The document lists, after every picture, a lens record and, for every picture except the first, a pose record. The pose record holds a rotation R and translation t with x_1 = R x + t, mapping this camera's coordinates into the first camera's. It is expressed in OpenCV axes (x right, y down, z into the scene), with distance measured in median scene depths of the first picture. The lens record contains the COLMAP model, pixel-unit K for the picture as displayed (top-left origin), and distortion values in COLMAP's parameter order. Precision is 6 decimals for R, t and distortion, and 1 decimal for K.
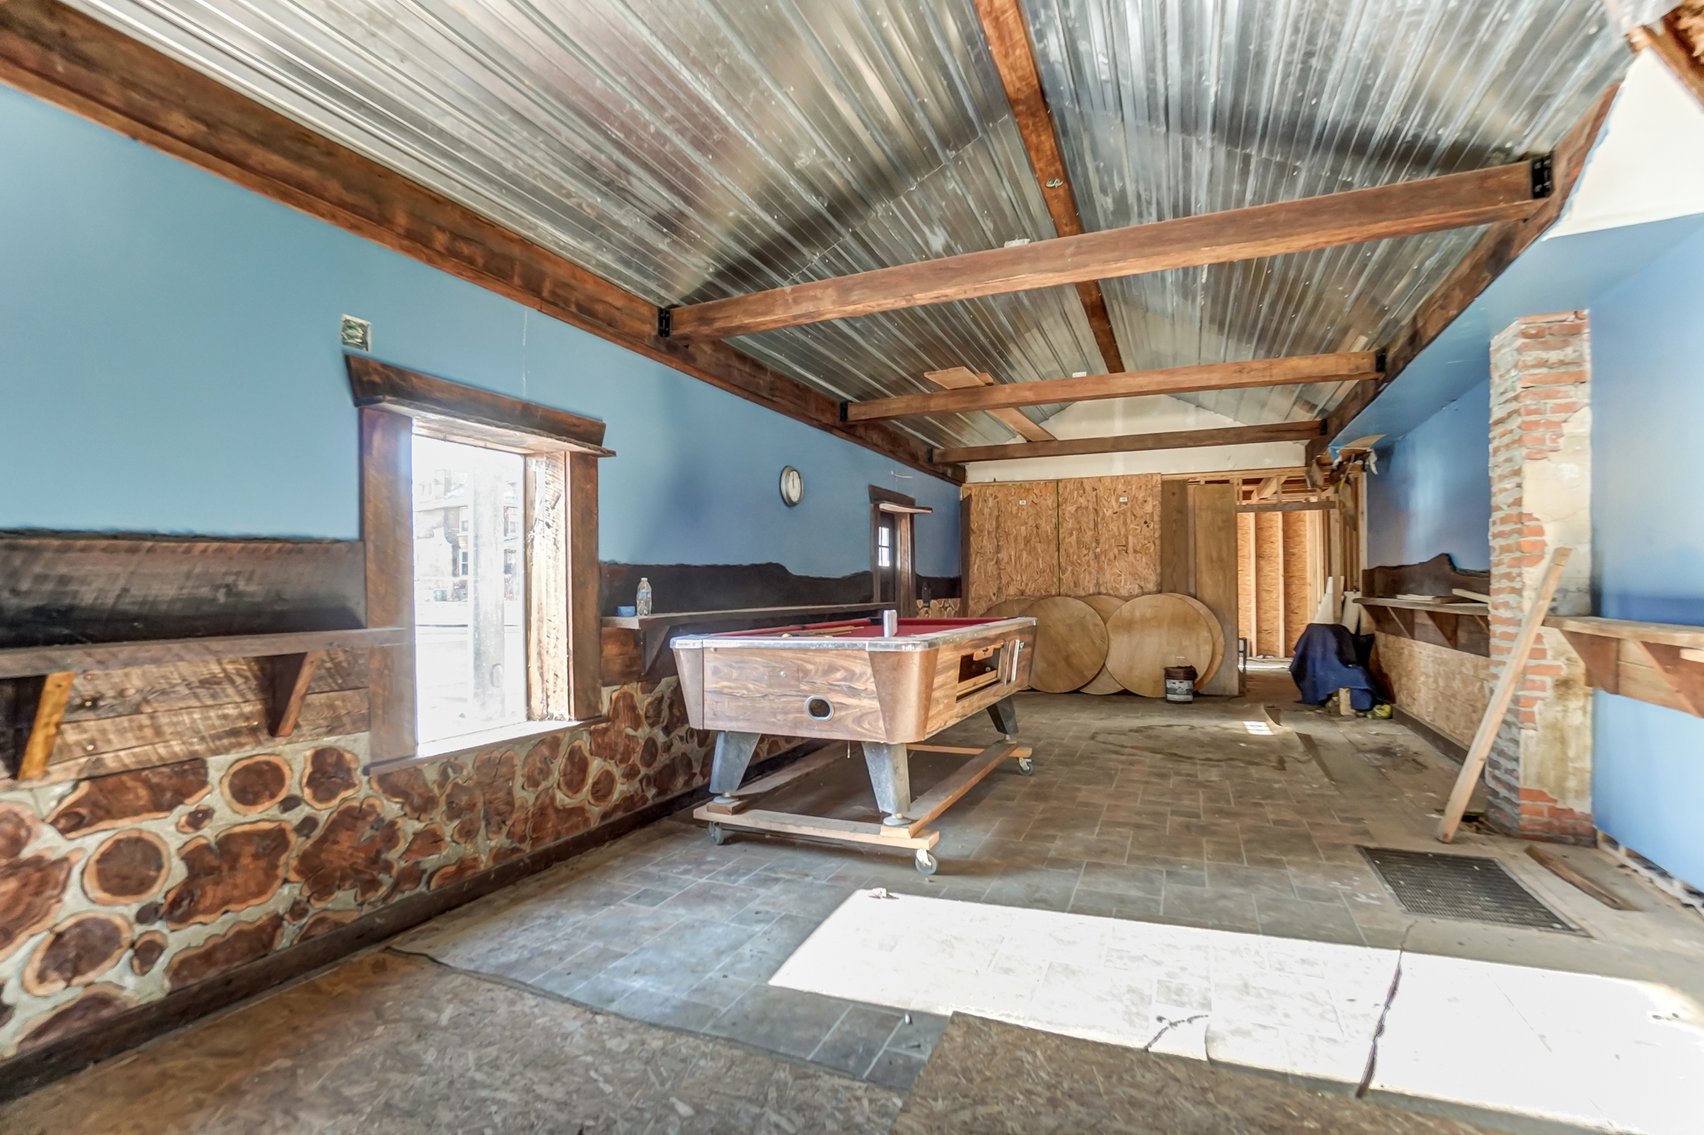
lens RADIAL K [[770.4, 0, 837.5], [0, 770.4, 574.4], [0, 0, 1]] dist [-0.051464, 0.014433]
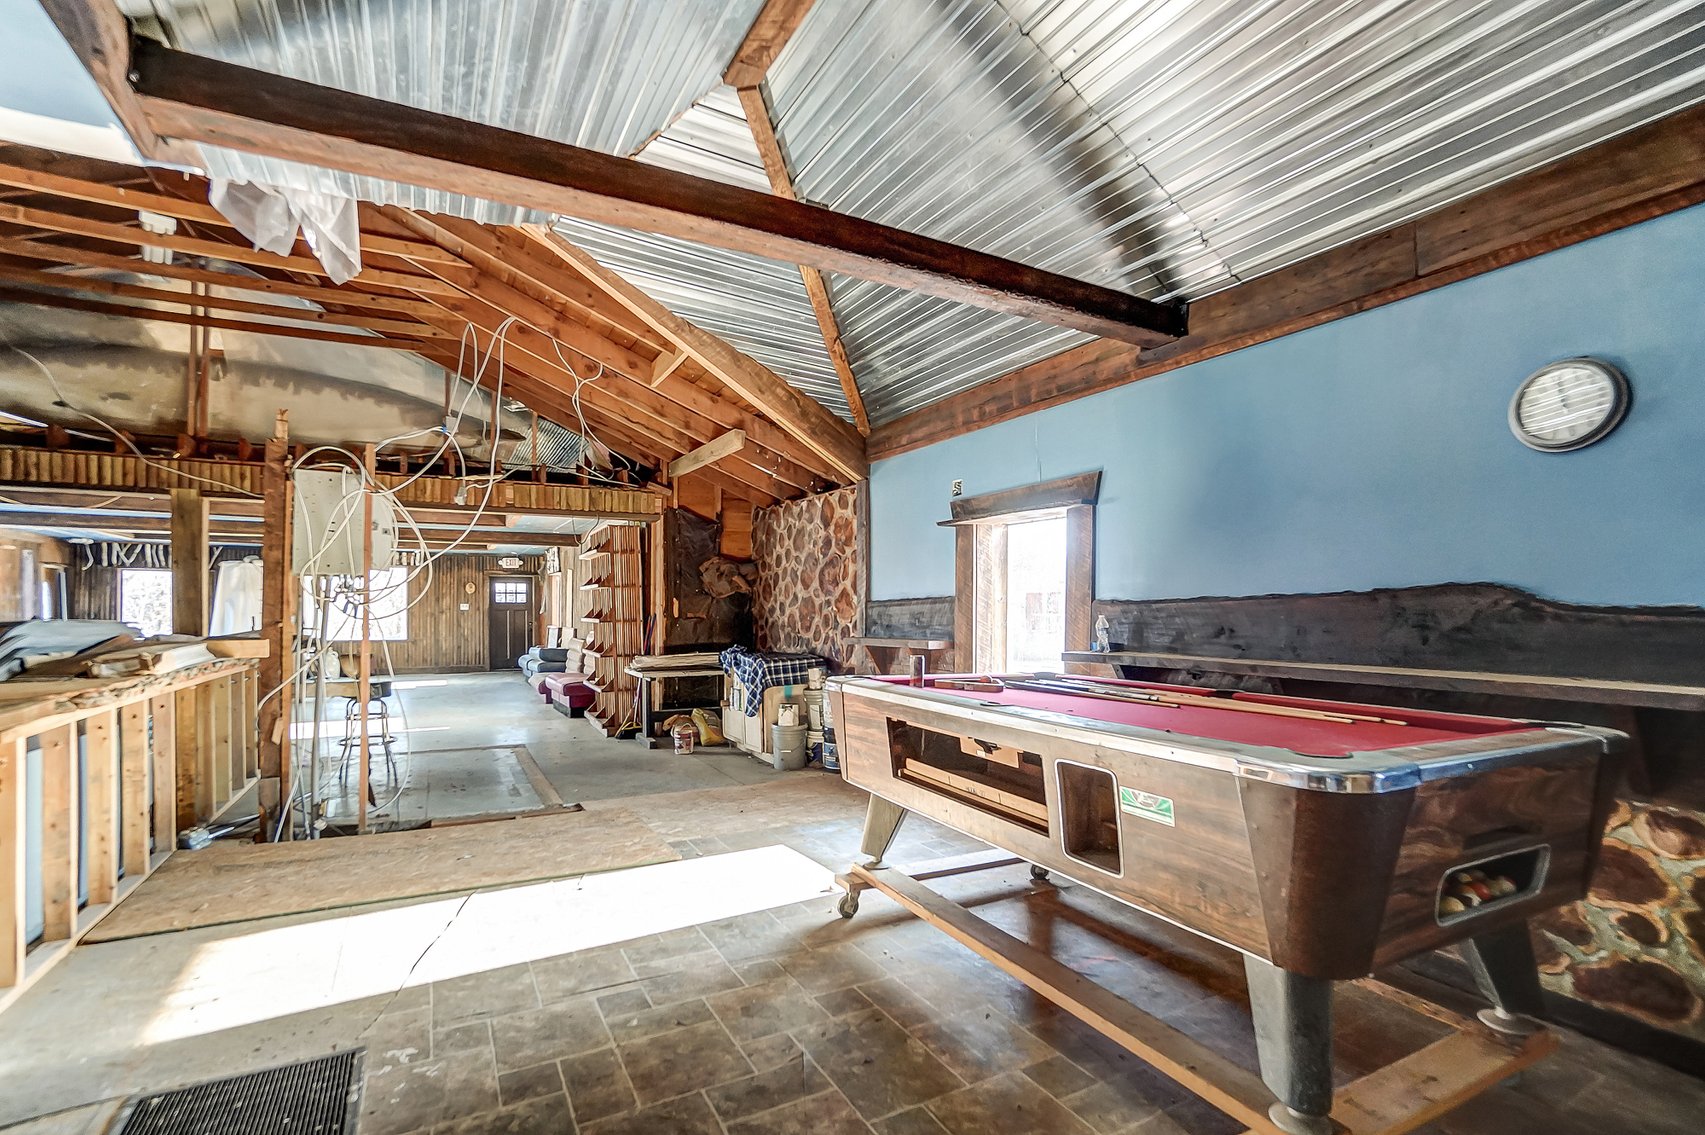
lens RADIAL K [[770.9, 0, 849.6], [0, 770.9, 603.9], [0, 0, 1]] dist [-0.051464, 0.014433]
pose [[-0.598253, 0.001331, -0.801306, 0.371843], [0.017556, 0.999780, -0.011447, -0.002169], [0.801115, -0.020916, -0.598145, 0.652132]]
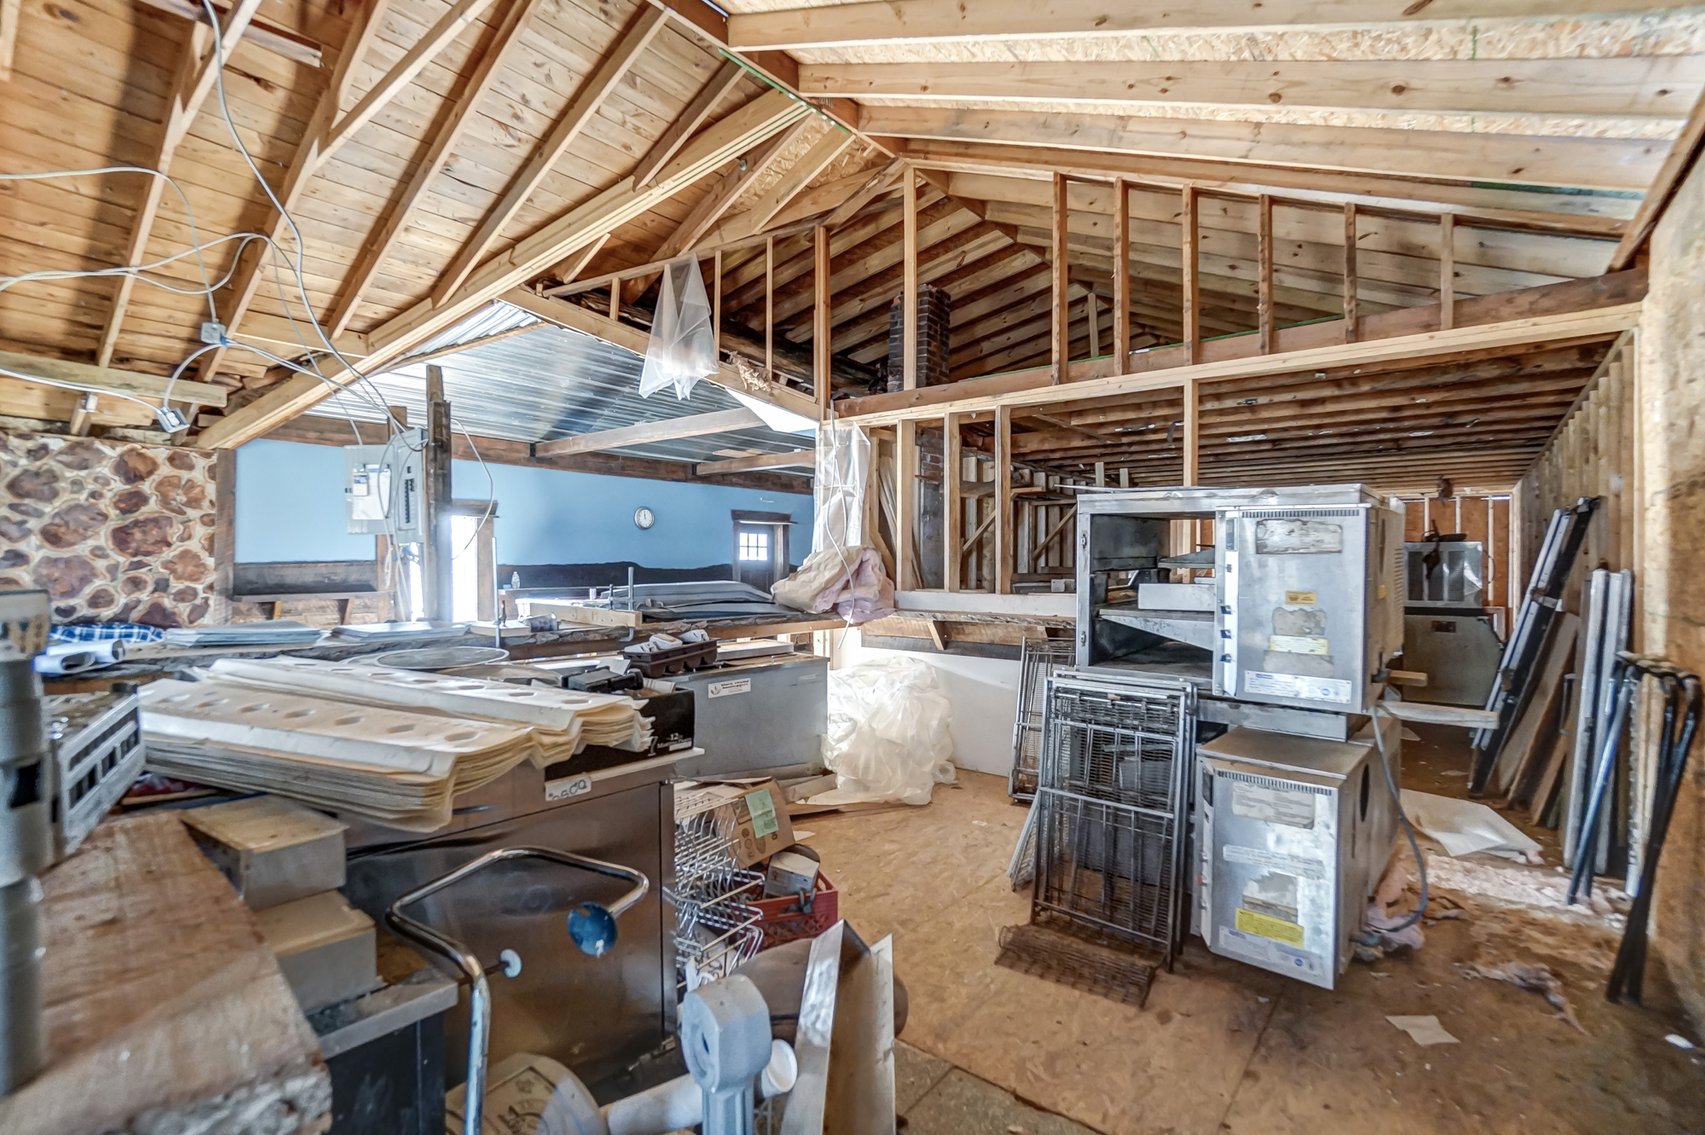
lens RADIAL K [[770.9, 0, 846.3], [0, 770.9, 566.8], [0, 0, 1]] dist [-0.051464, 0.014433]
pose [[0.969887, 0.009088, -0.243386, 0.589314], [-0.003597, 0.999729, 0.022997, -0.030880], [0.243529, -0.021429, 0.969657, -0.439729]]
